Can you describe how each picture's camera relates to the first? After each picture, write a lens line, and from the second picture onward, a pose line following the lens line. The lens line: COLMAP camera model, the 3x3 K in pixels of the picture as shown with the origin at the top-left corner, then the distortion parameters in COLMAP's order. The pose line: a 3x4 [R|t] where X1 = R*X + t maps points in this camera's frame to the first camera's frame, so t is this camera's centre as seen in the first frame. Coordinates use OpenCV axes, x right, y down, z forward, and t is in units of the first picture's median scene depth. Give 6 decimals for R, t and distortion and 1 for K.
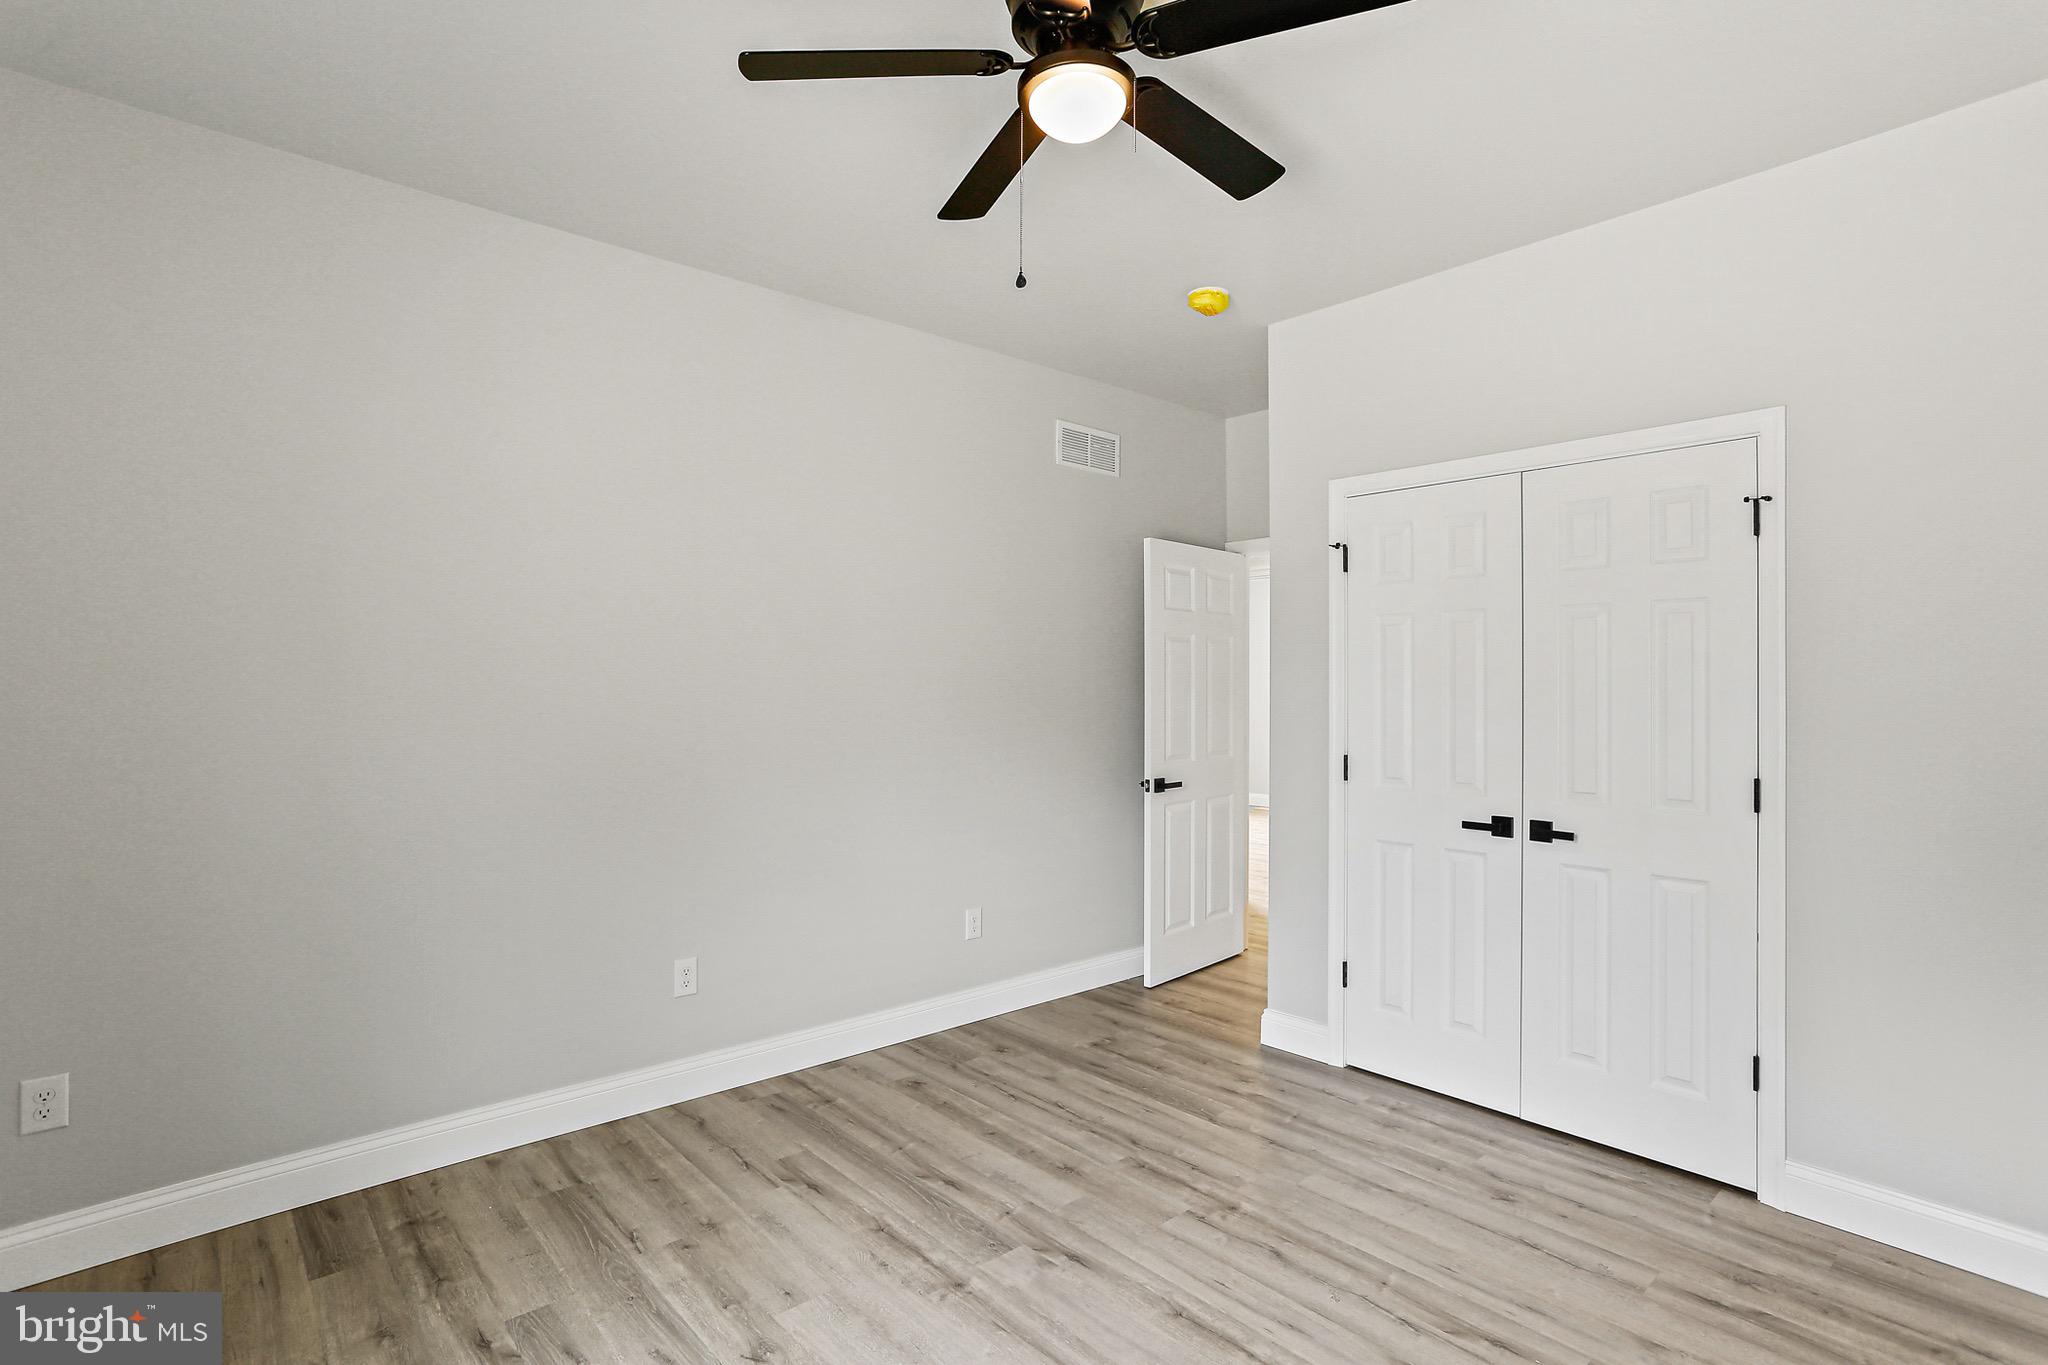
lens RADIAL K [[993.7, 0, 1011.3], [0, 993.7, 676.5], [0, 0, 1]] dist [-0.052974, 0.030864]
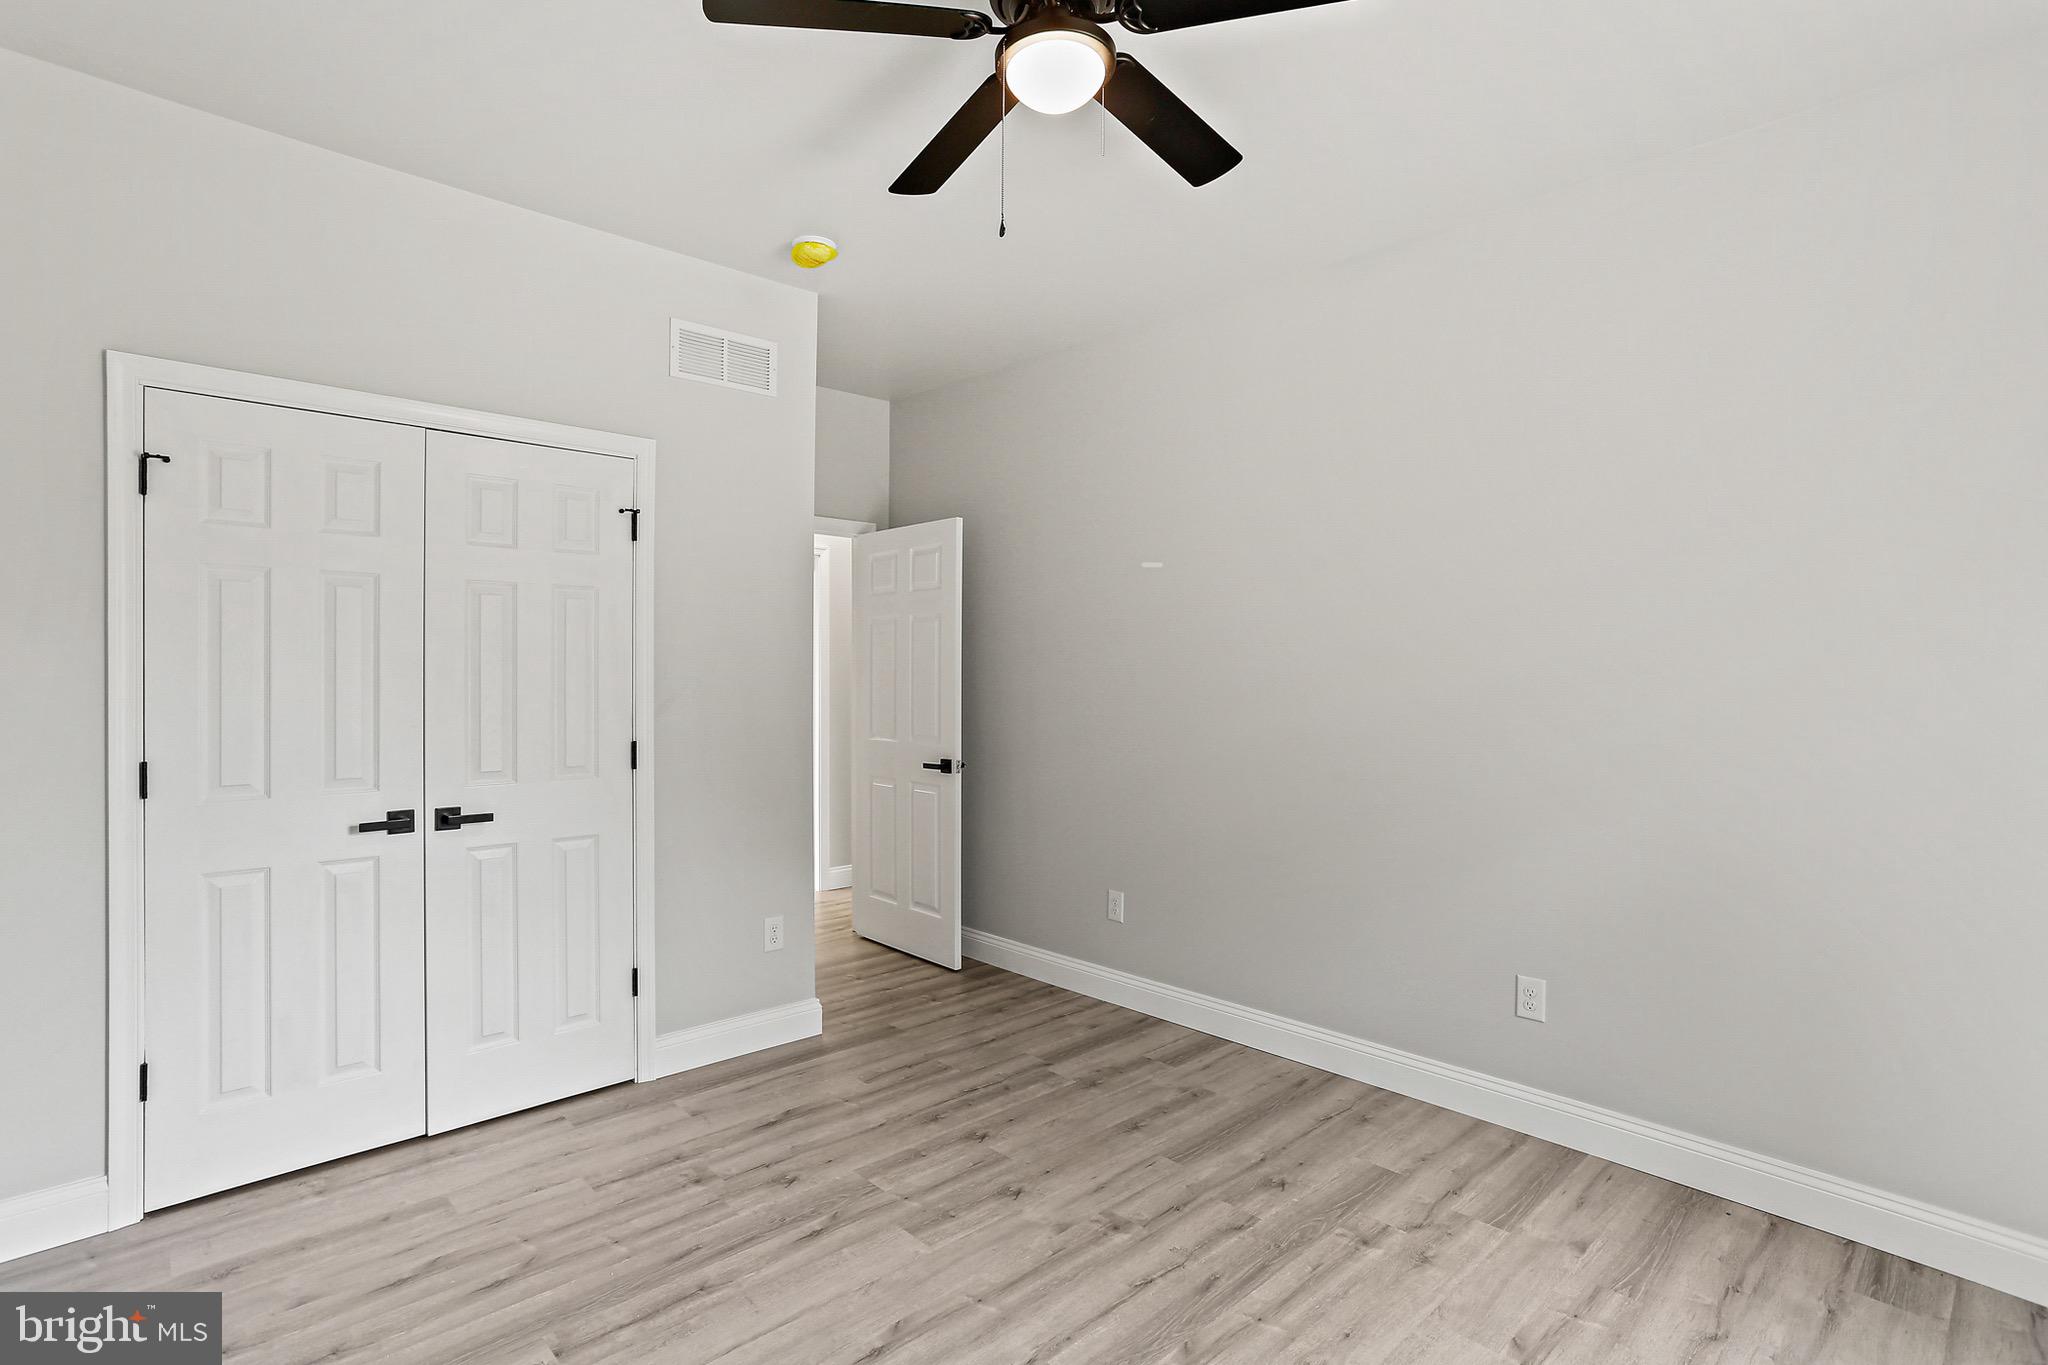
lens RADIAL K [[993.7, 0, 1011.3], [0, 993.7, 676.5], [0, 0, 1]] dist [-0.052974, 0.030864]
pose [[-0.028386, -0.005970, 0.999579, -0.412381], [-0.014206, 0.999884, 0.005568, 0.009206], [-0.999496, -0.014042, -0.028467, 0.494308]]
